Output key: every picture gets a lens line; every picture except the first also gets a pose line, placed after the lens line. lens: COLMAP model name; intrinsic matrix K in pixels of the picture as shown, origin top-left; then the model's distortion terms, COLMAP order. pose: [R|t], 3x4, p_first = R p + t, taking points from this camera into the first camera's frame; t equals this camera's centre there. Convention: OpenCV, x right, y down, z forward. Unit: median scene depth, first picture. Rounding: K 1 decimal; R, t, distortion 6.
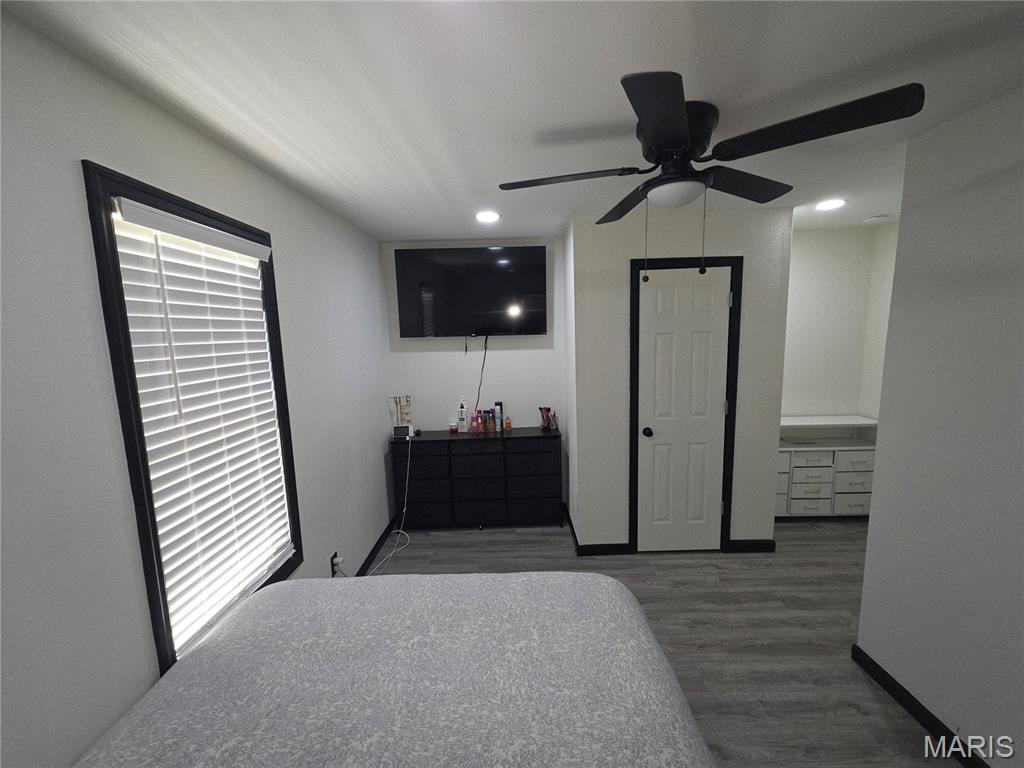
lens RADIAL K [[418.7, 0, 513.5], [0, 418.7, 383.6], [0, 0, 1]] dist [0.000218, 0.000083]
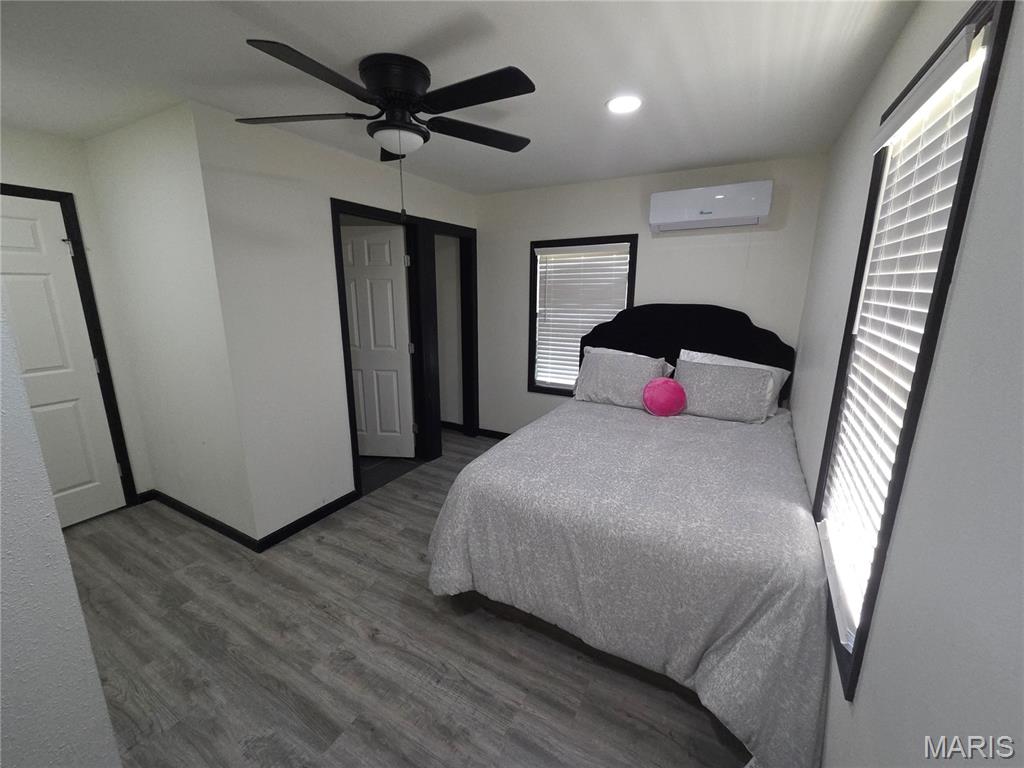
lens RADIAL K [[418.7, 0, 513.5], [0, 418.7, 383.6], [0, 0, 1]] dist [0.000218, 0.000083]
pose [[-0.877110, -0.096621, 0.470470, -0.346678], [0.073159, 0.941248, 0.329697, -0.148019], [-0.474684, 0.323600, -0.818509, 1.429526]]
